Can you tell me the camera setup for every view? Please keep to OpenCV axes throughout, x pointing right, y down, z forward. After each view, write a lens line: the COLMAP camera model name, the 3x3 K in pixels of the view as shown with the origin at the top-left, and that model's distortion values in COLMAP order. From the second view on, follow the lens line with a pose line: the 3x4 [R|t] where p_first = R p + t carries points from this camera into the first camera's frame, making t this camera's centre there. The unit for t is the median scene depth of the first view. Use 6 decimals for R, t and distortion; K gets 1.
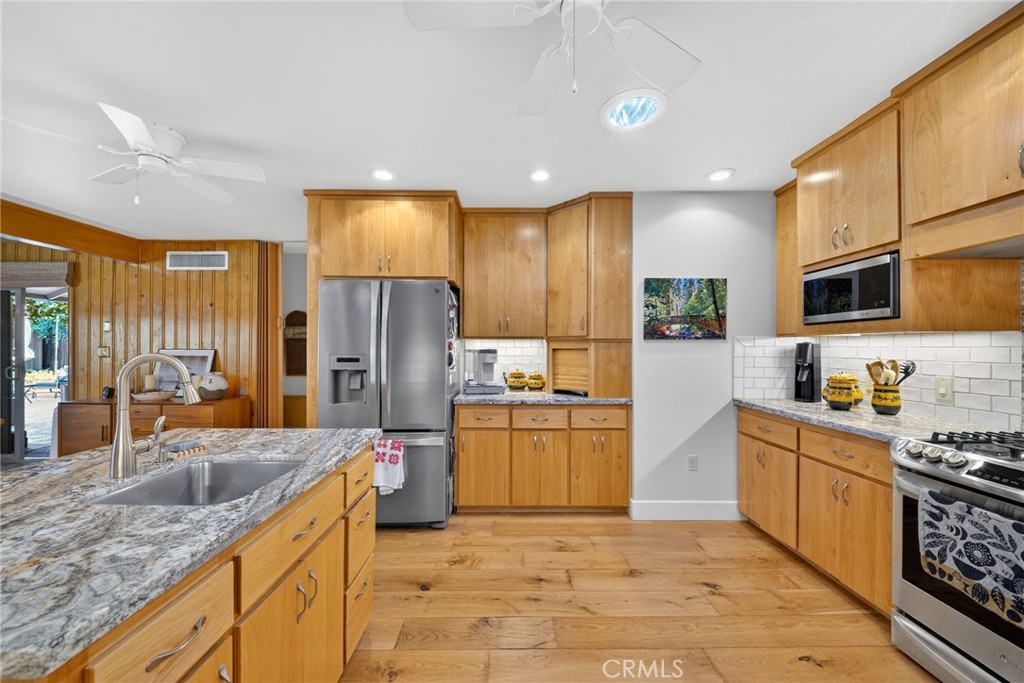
lens RADIAL K [[362.6, 0, 512.0], [0, 362.6, 341.5], [0, 0, 1]] dist [0.001095, 0.000078]
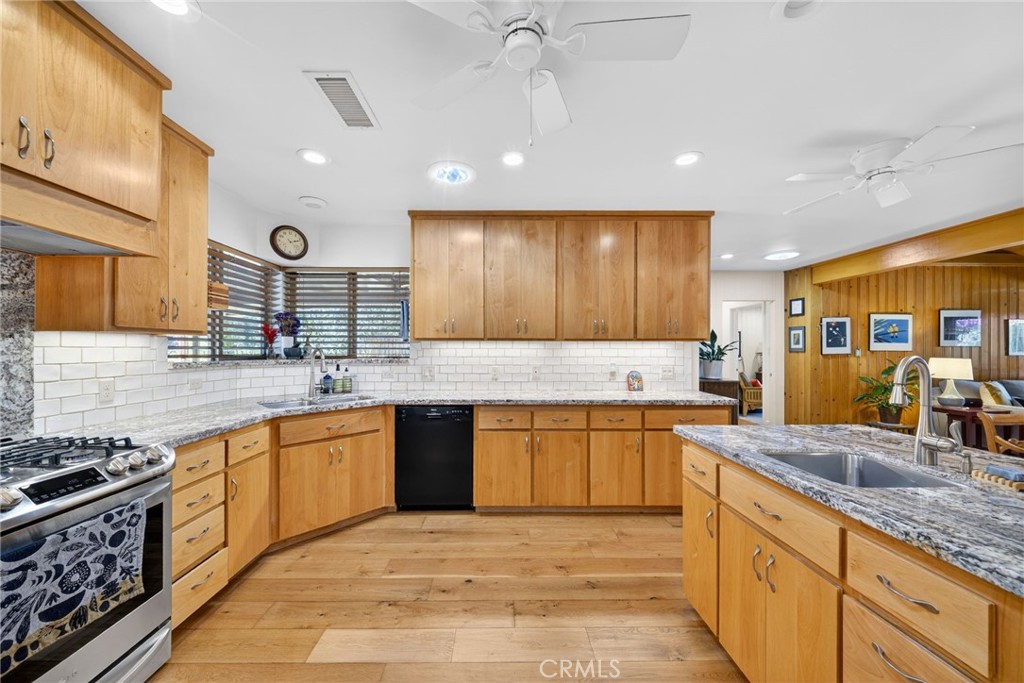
lens RADIAL K [[362.6, 0, 512.0], [0, 362.6, 341.5], [0, 0, 1]] dist [0.001095, 0.000078]
pose [[-0.999973, -0.004712, -0.005608, 0.203576], [-0.004548, 0.999571, -0.028943, 0.020723], [0.005742, -0.028917, -0.999565, 1.877267]]
